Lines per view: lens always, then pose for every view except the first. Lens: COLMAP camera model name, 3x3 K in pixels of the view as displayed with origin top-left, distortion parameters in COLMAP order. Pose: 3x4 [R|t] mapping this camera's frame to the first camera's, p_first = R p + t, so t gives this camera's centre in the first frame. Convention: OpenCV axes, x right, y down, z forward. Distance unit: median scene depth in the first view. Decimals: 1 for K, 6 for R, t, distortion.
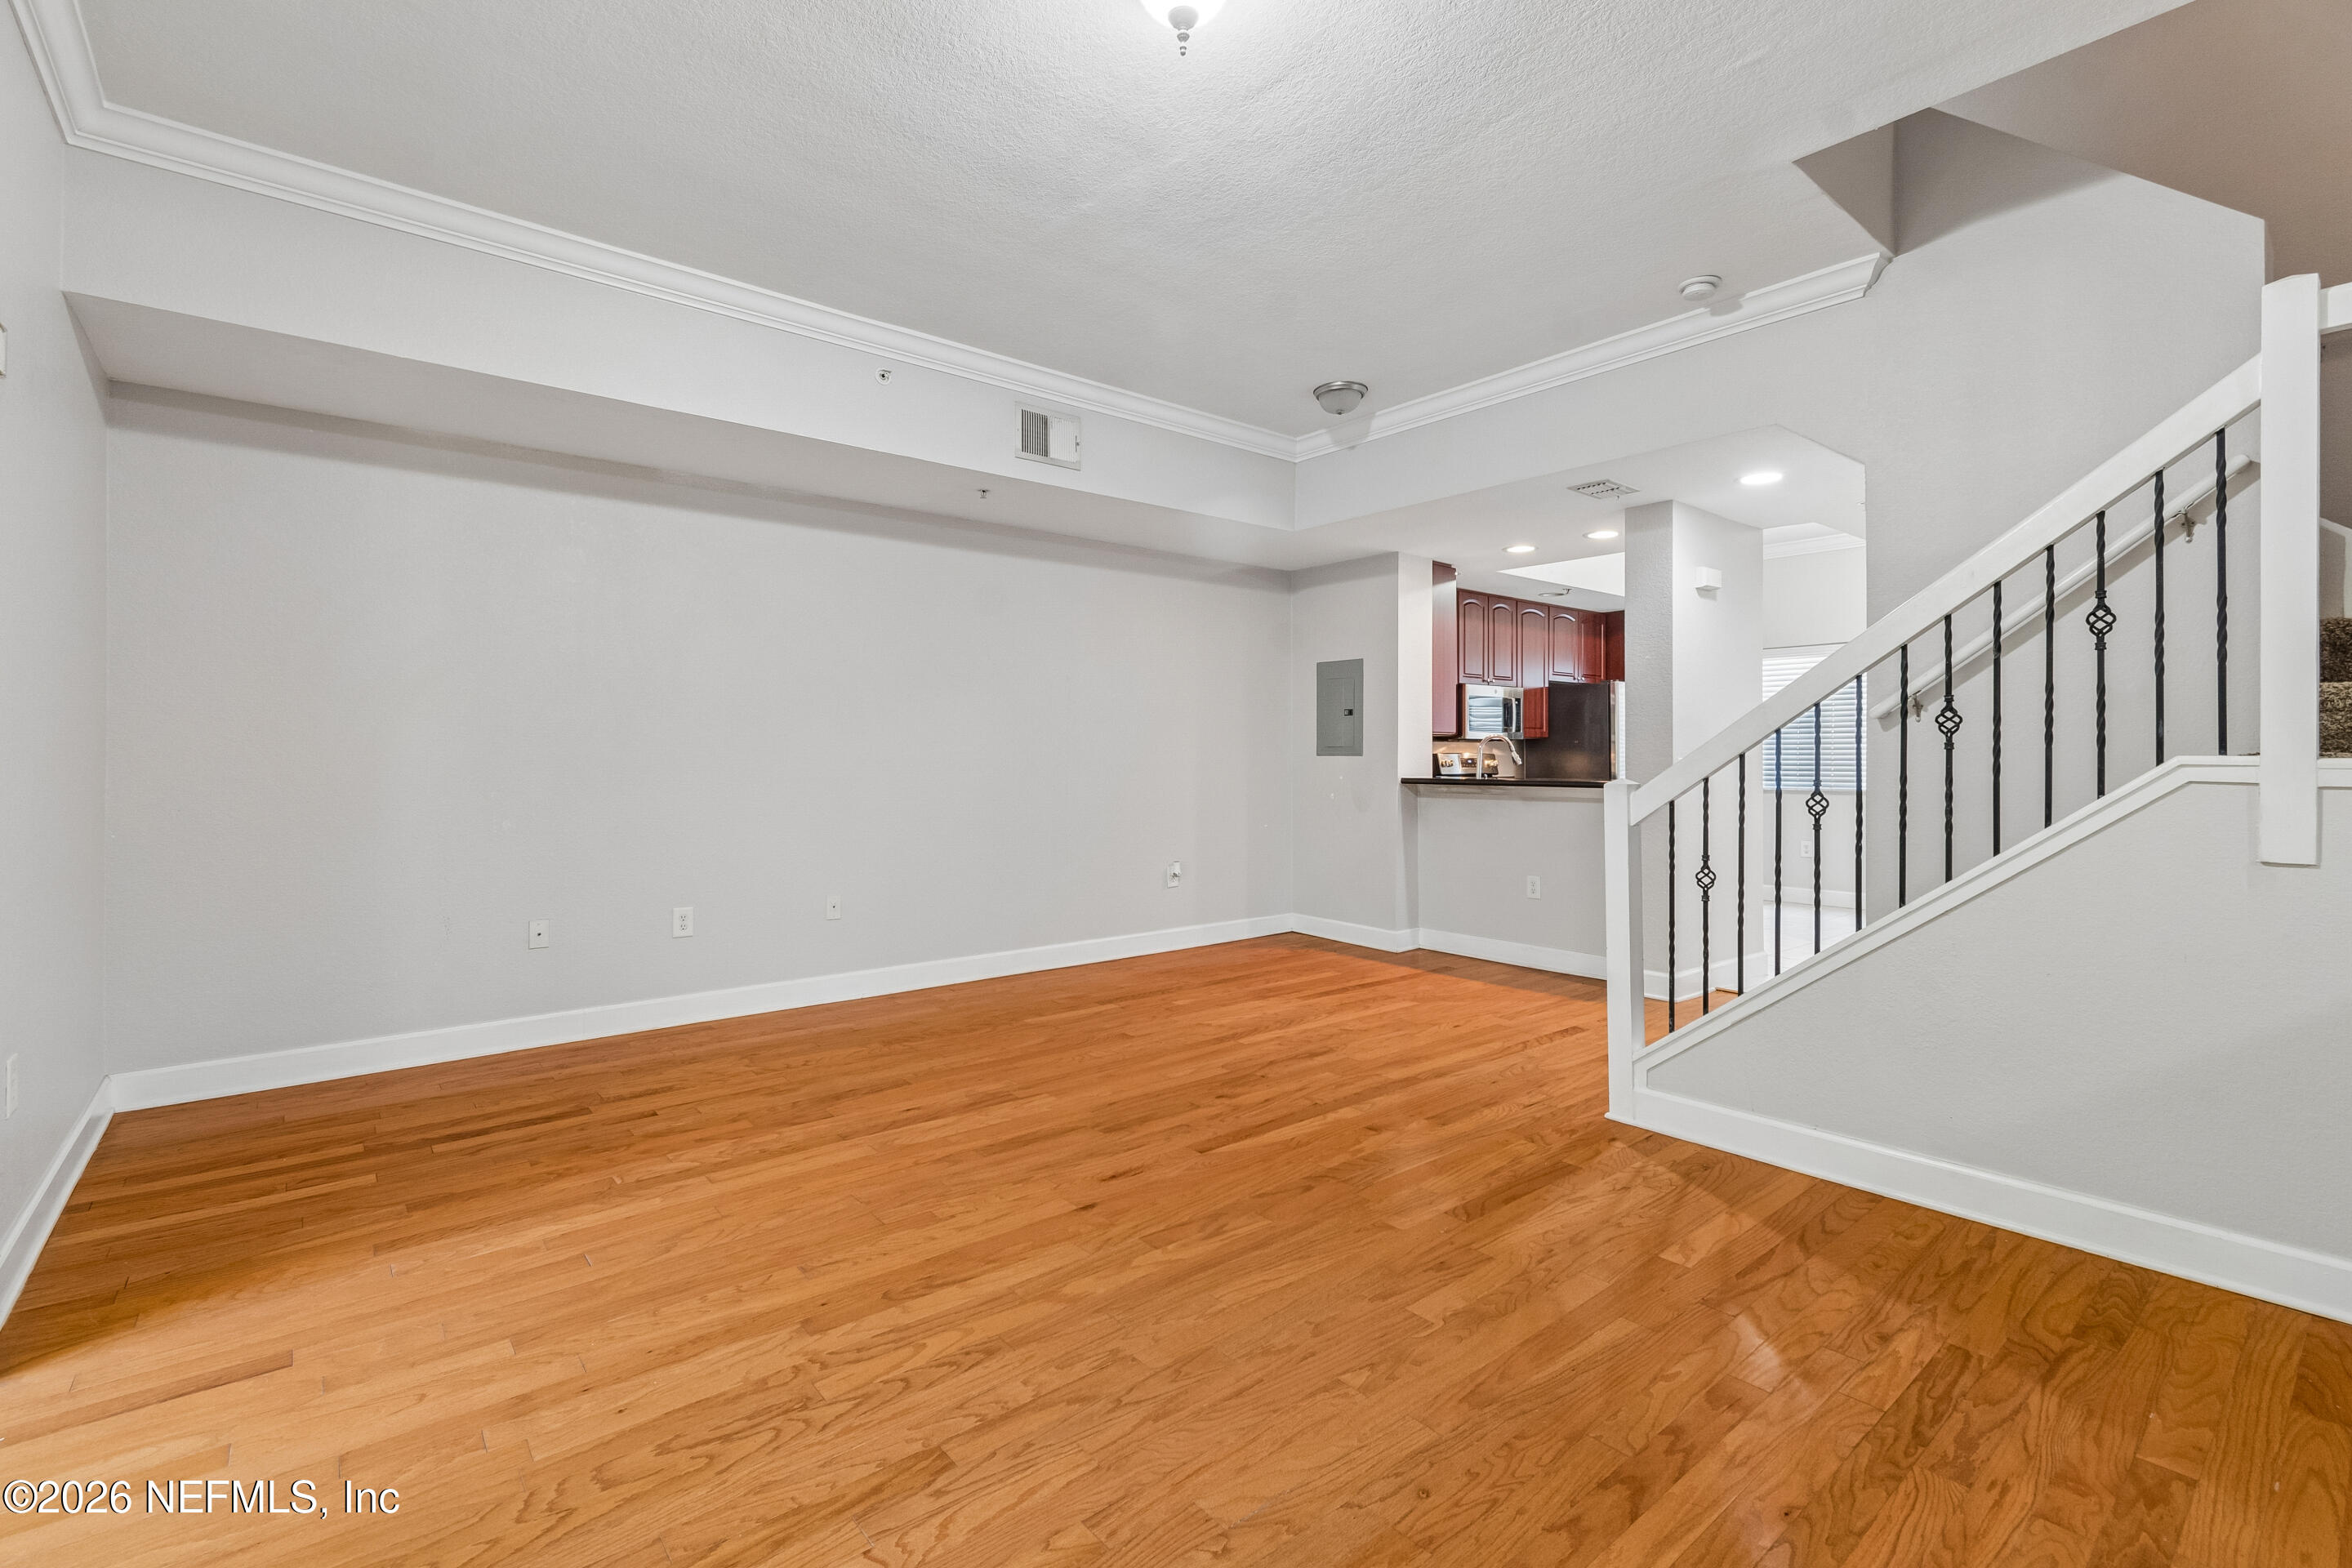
lens RADIAL K [[1048.2, 0, 1162.3], [0, 1048.2, 750.9], [0, 0, 1]] dist [0.009454, 0.000049]
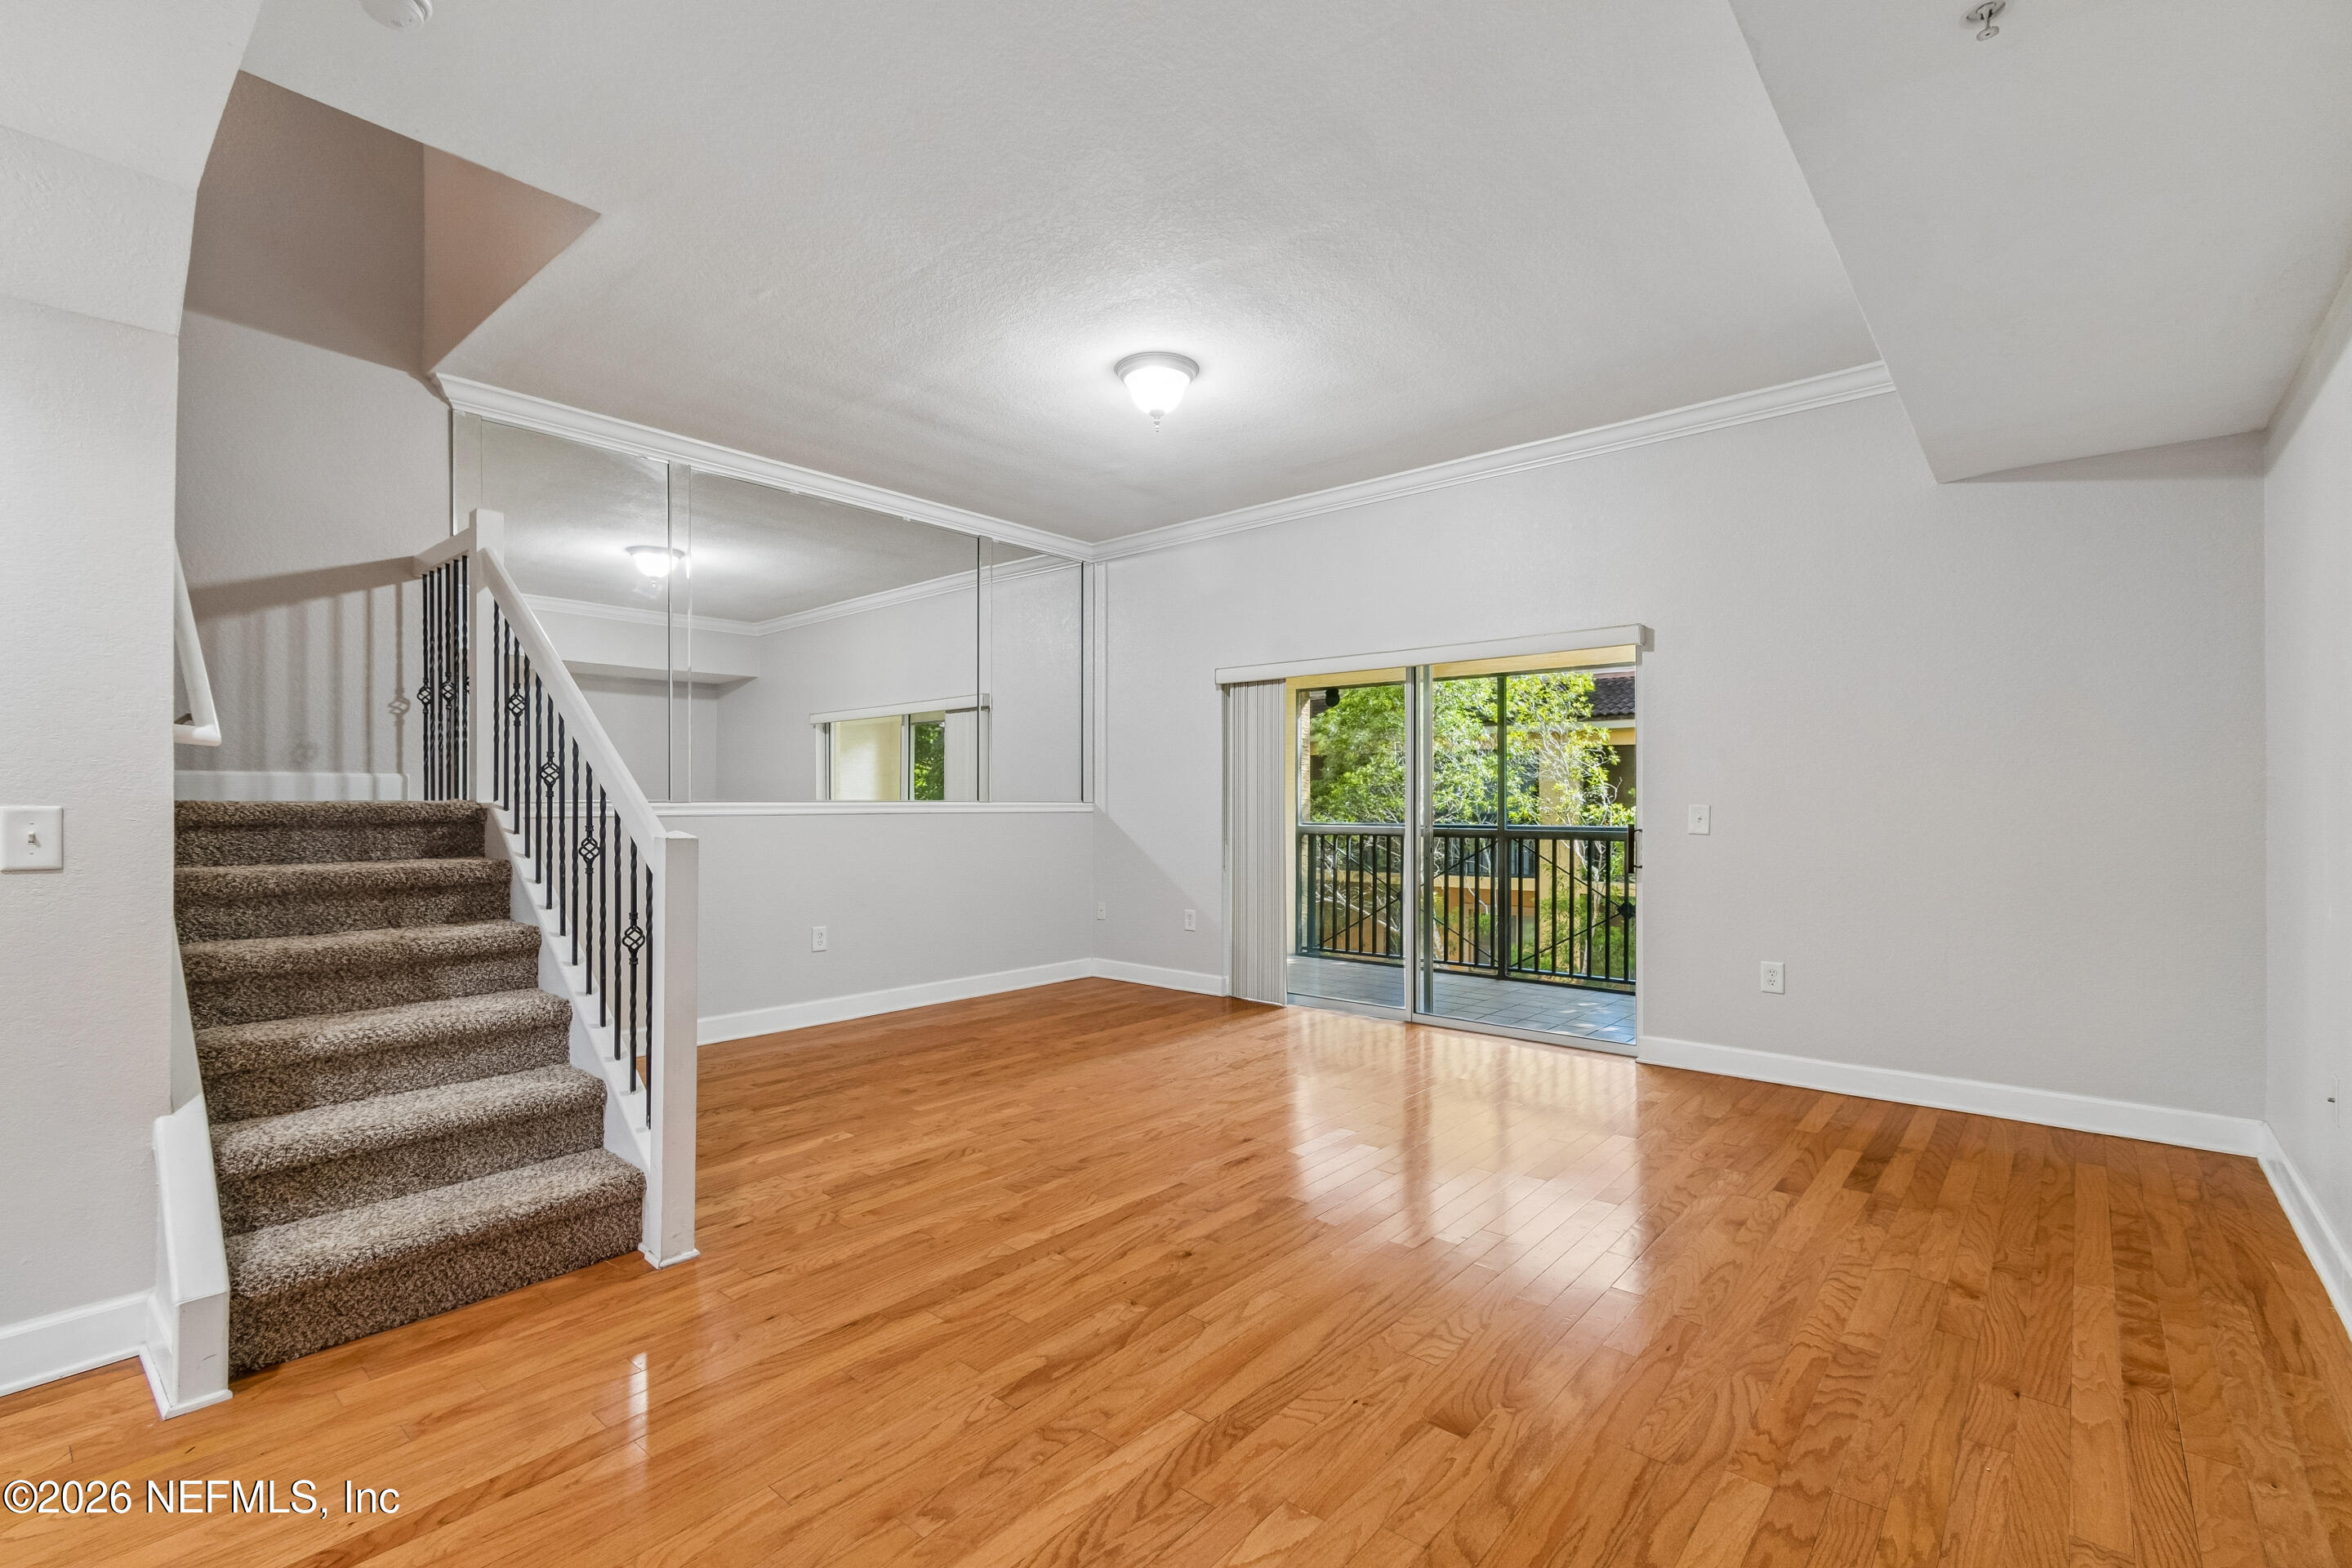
lens RADIAL K [[1042.3, 0, 1168.4], [0, 1042.3, 800.7], [0, 0, 1]] dist [0.000015, -0.000488]
pose [[-0.985234, -0.001516, -0.171205, 0.234048], [-0.000460, 0.999981, -0.006211, 0.009435], [0.171212, -0.006040, -0.985216, 2.078094]]
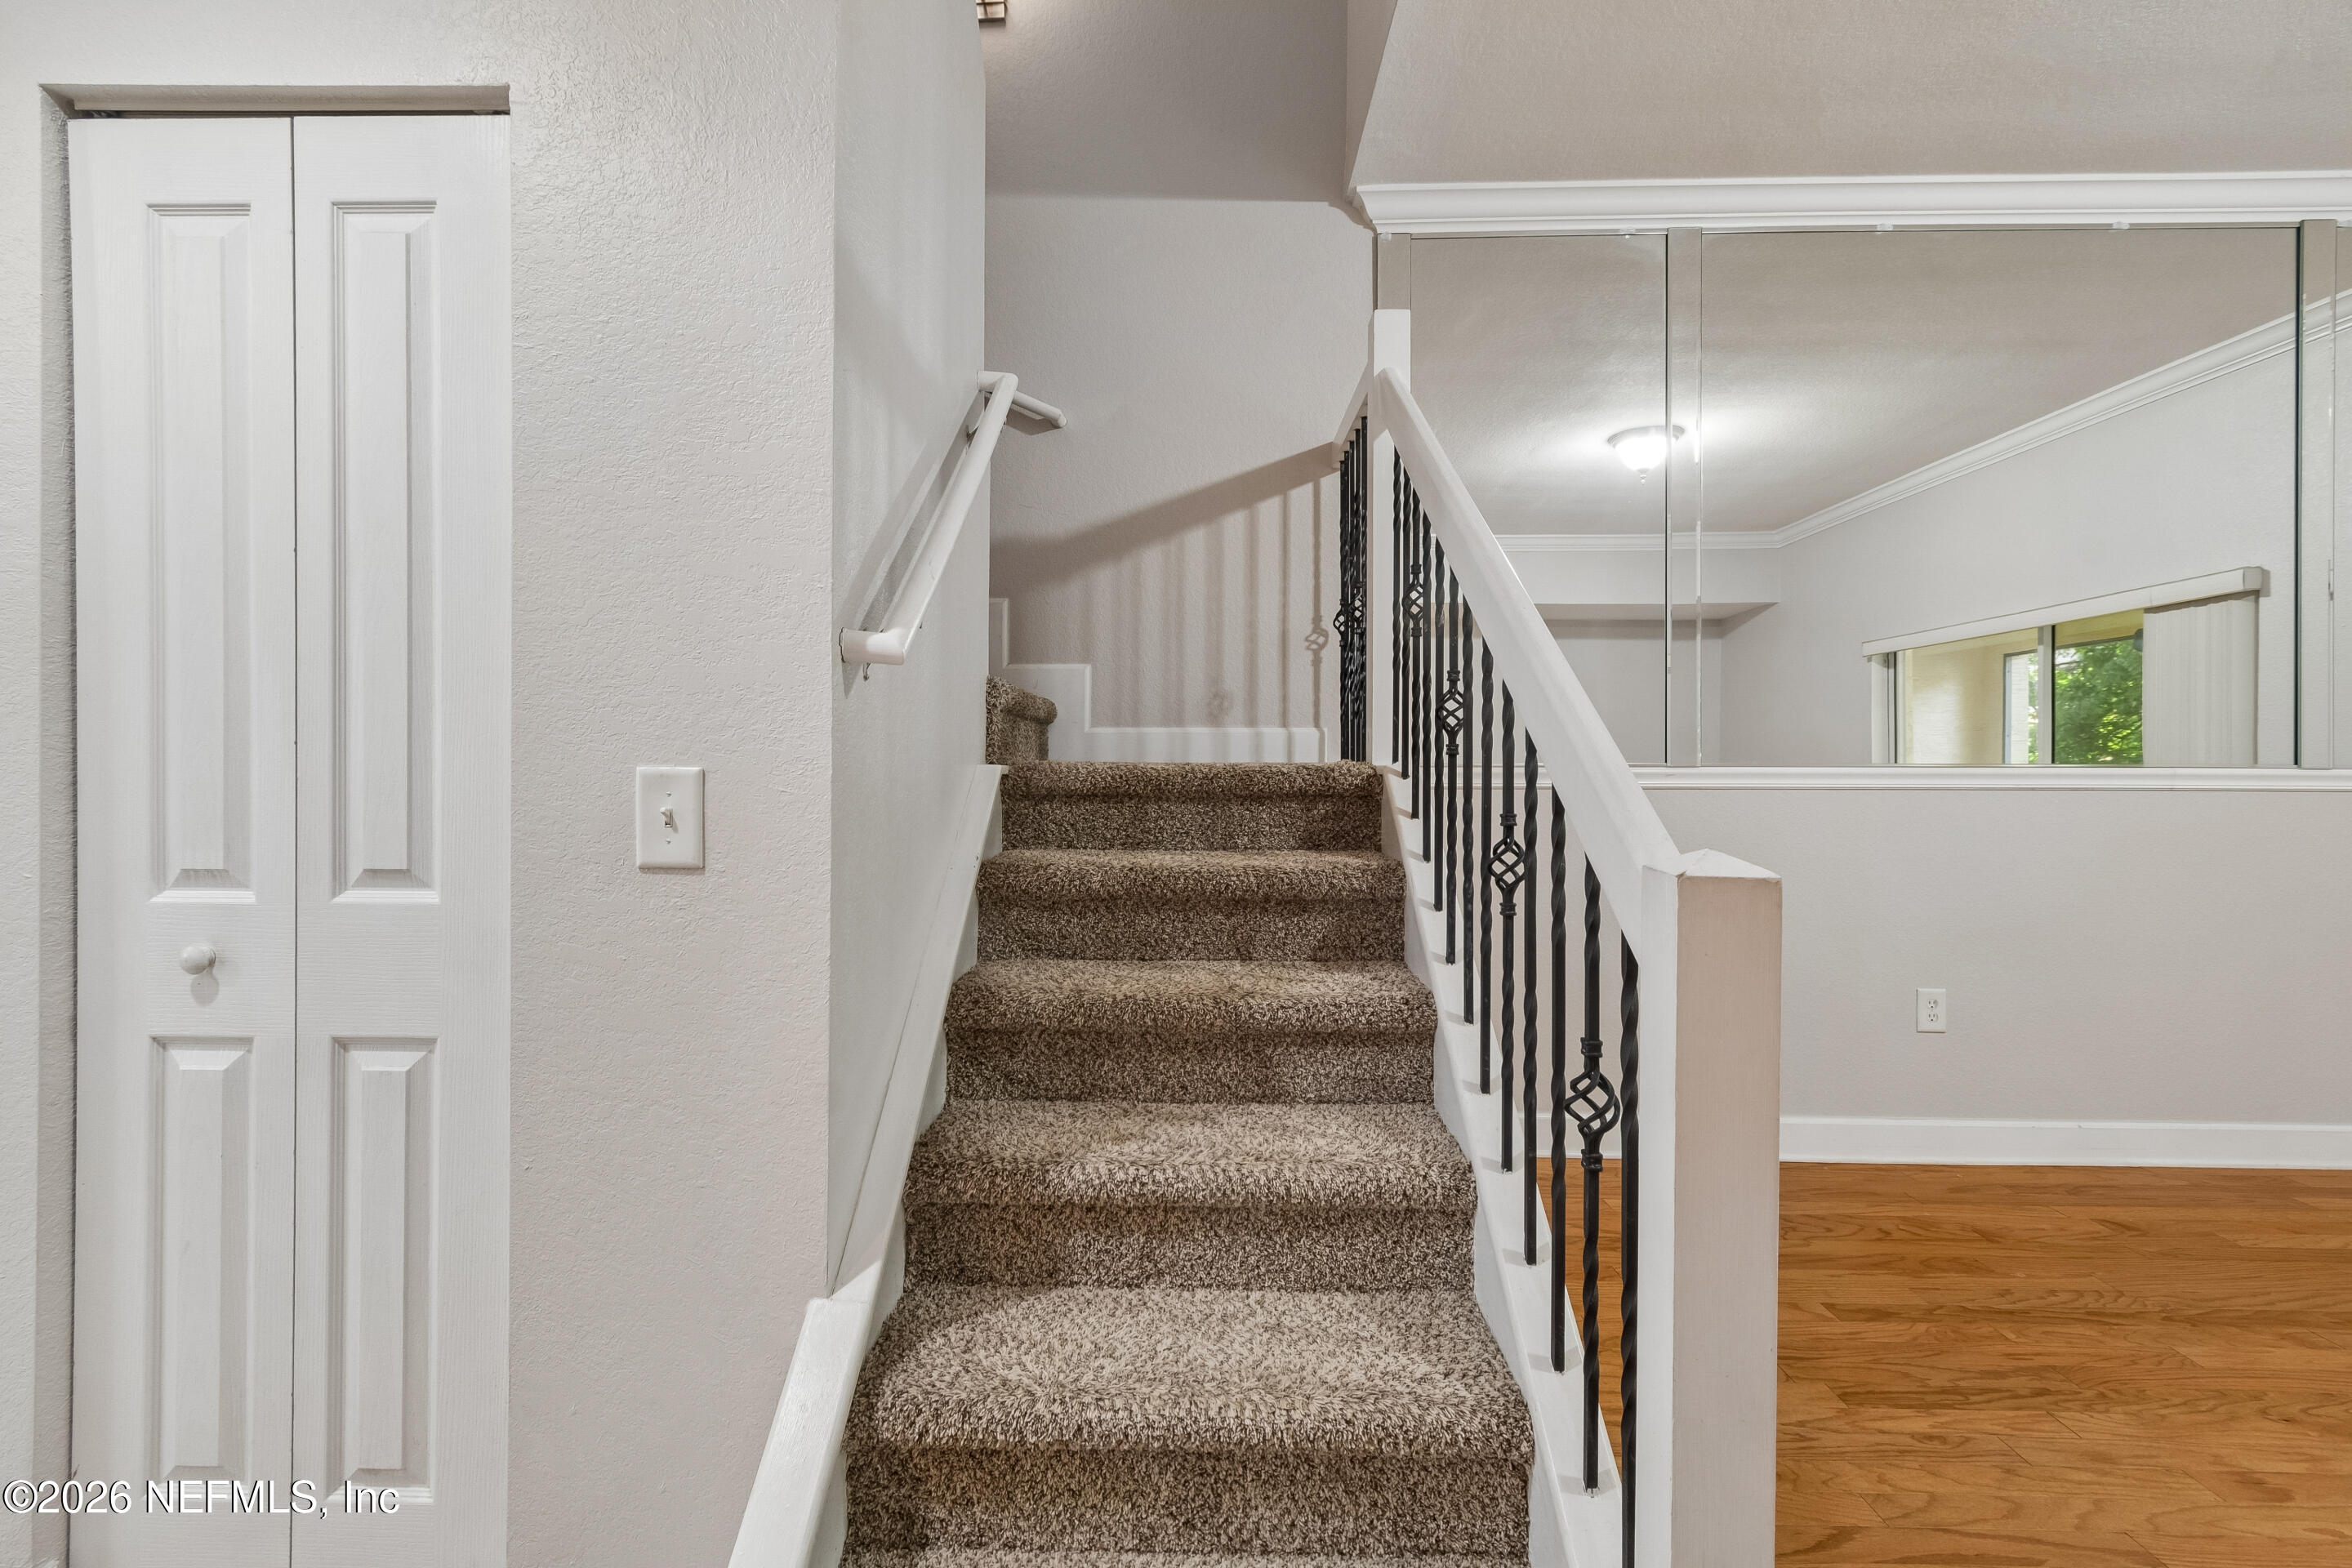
lens RADIAL K [[1060.0, 0, 1171.4], [0, 1060.0, 760.8], [0, 0, 1]] dist [0.002177, 0.000229]
pose [[-0.761465, -0.001435, 0.648205, 0.415868], [-0.008229, 0.999938, -0.007452, 0.008242], [-0.648154, -0.011009, -0.761429, 1.459686]]
